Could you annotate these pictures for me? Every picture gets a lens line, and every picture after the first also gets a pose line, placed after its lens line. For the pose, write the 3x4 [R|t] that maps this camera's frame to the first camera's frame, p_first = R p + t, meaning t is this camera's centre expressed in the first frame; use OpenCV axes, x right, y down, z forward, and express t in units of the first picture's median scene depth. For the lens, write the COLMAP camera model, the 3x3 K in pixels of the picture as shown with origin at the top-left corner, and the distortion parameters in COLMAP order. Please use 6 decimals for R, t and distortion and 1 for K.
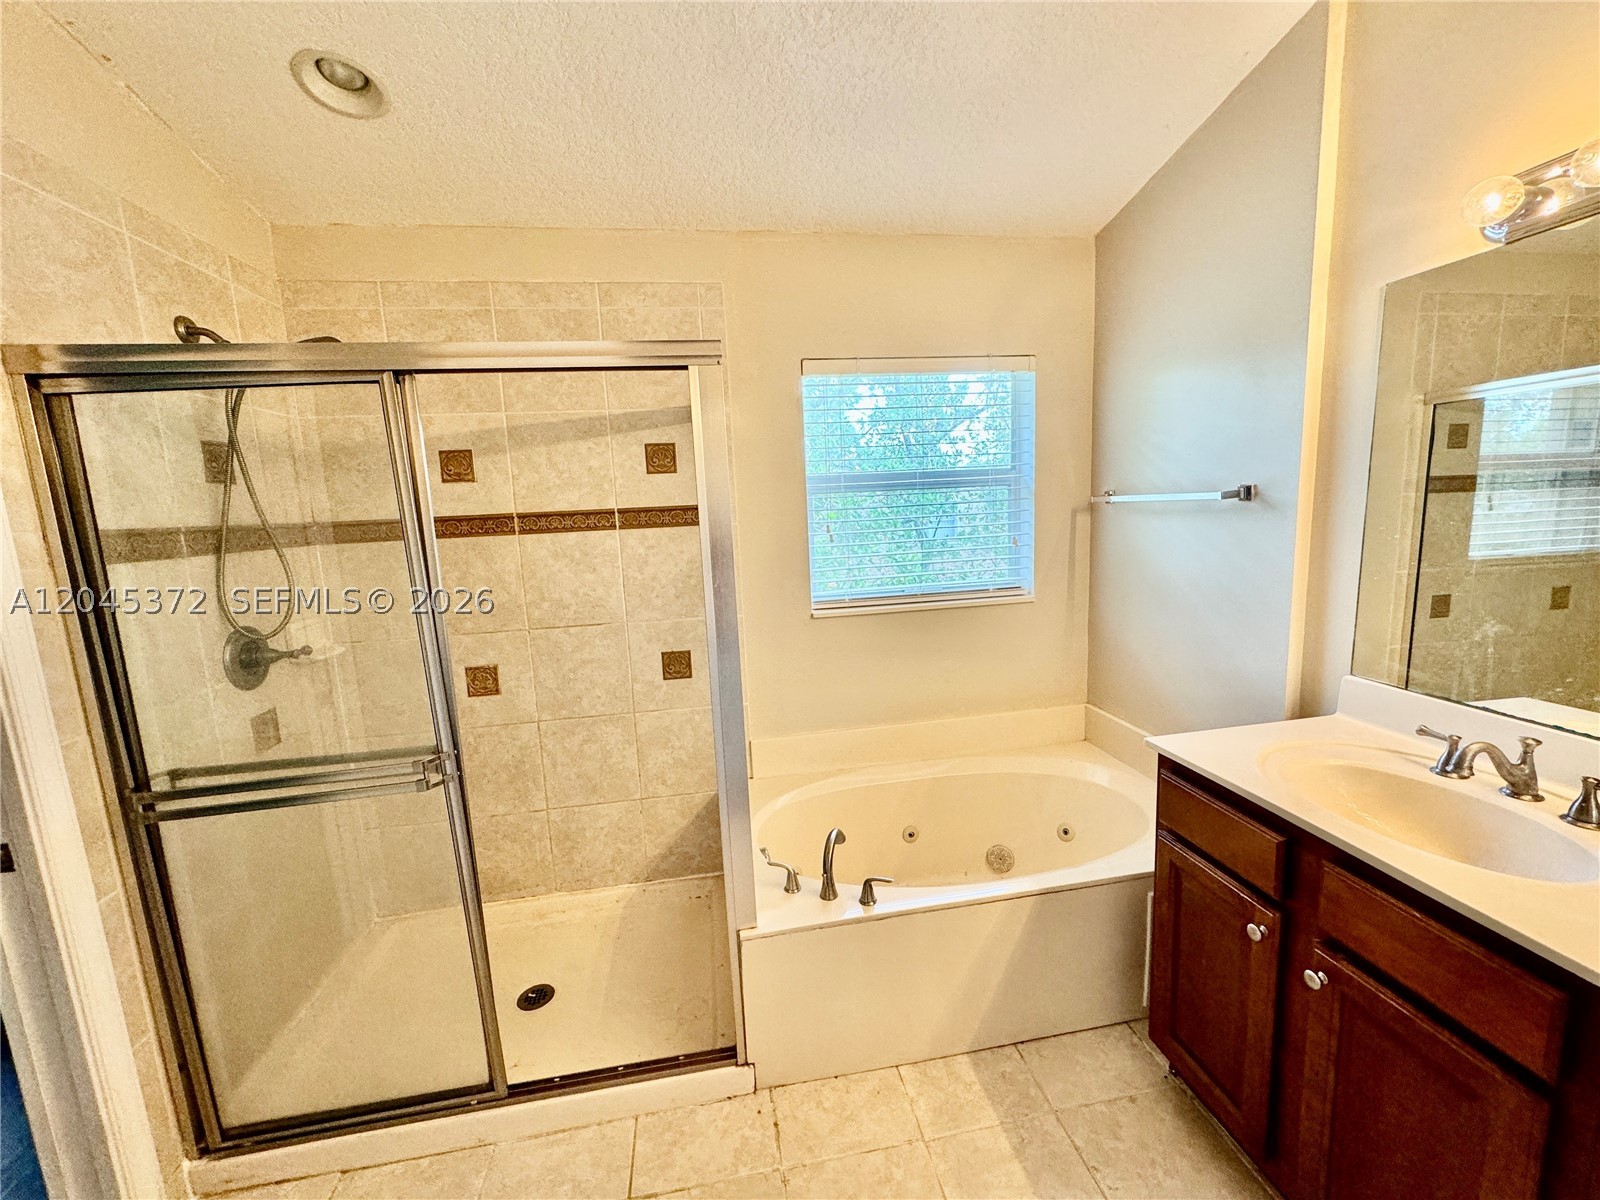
lens RADIAL K [[637.2, 0, 807.1], [0, 637.2, 602.5], [0, 0, 1]] dist [-0.001993, 0.000210]
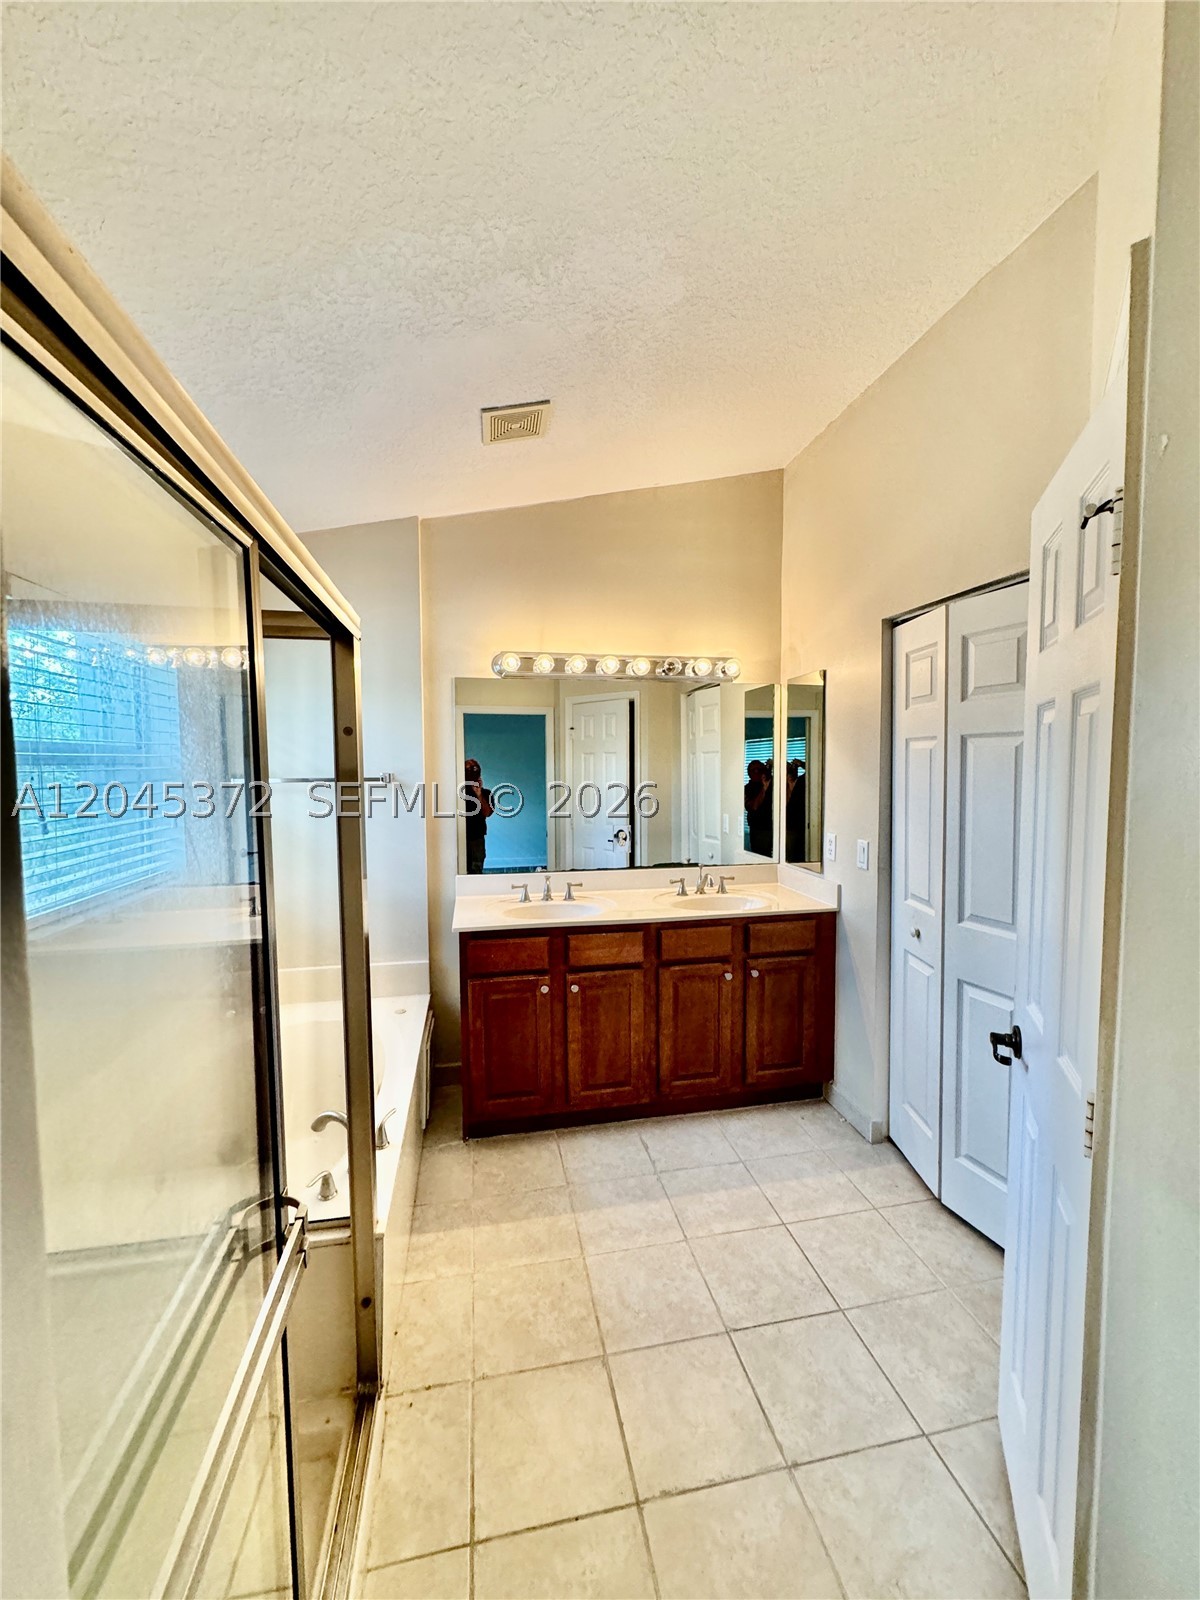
lens RADIAL K [[637.2, 0, 601.6], [0, 637.2, 800.4], [0, 0, 1]] dist [-0.001993, 0.000210]
pose [[-0.041324, -0.013241, 0.999058, -0.818305], [0.153781, 0.987913, 0.019454, -0.058921], [-0.987240, 0.154441, -0.038788, 0.485058]]
